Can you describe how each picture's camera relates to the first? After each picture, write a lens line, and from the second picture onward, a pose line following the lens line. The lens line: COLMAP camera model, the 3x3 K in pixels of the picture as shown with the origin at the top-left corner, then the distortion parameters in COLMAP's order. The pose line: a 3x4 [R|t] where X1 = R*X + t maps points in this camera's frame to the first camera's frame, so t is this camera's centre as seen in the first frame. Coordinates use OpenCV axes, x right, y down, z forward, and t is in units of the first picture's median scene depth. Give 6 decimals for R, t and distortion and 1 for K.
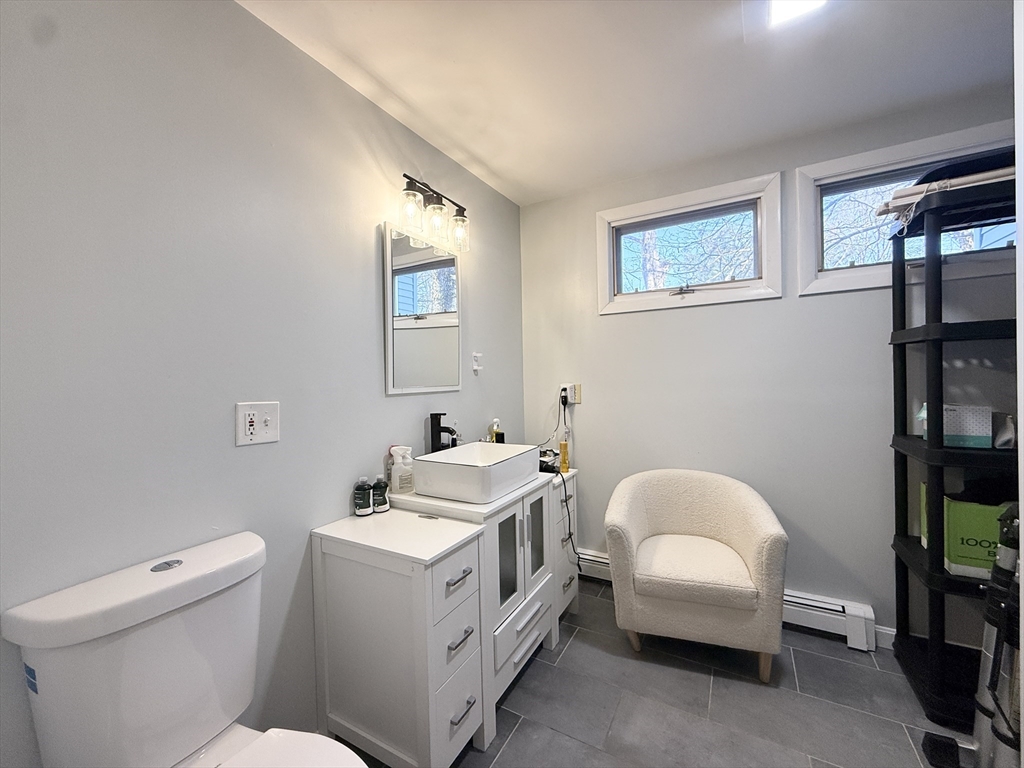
lens RADIAL K [[403.5, 0, 509.2], [0, 403.5, 381.8], [0, 0, 1]] dist [-0.001513, -0.000794]
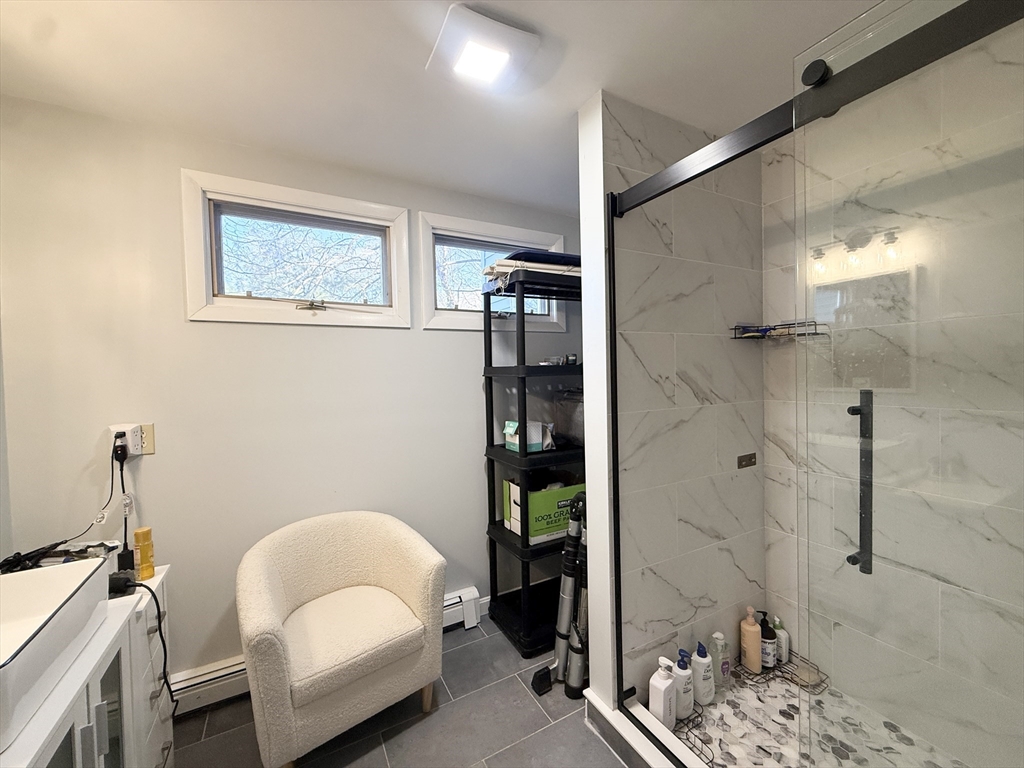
lens RADIAL K [[403.5, 0, 511.3], [0, 403.5, 385.4], [0, 0, 1]] dist [-0.001513, -0.000794]
pose [[0.527416, -0.009759, 0.849551, -0.093956], [0.021473, 0.999768, -0.001847, -0.057843], [-0.849336, 0.019216, 0.527503, 0.245461]]
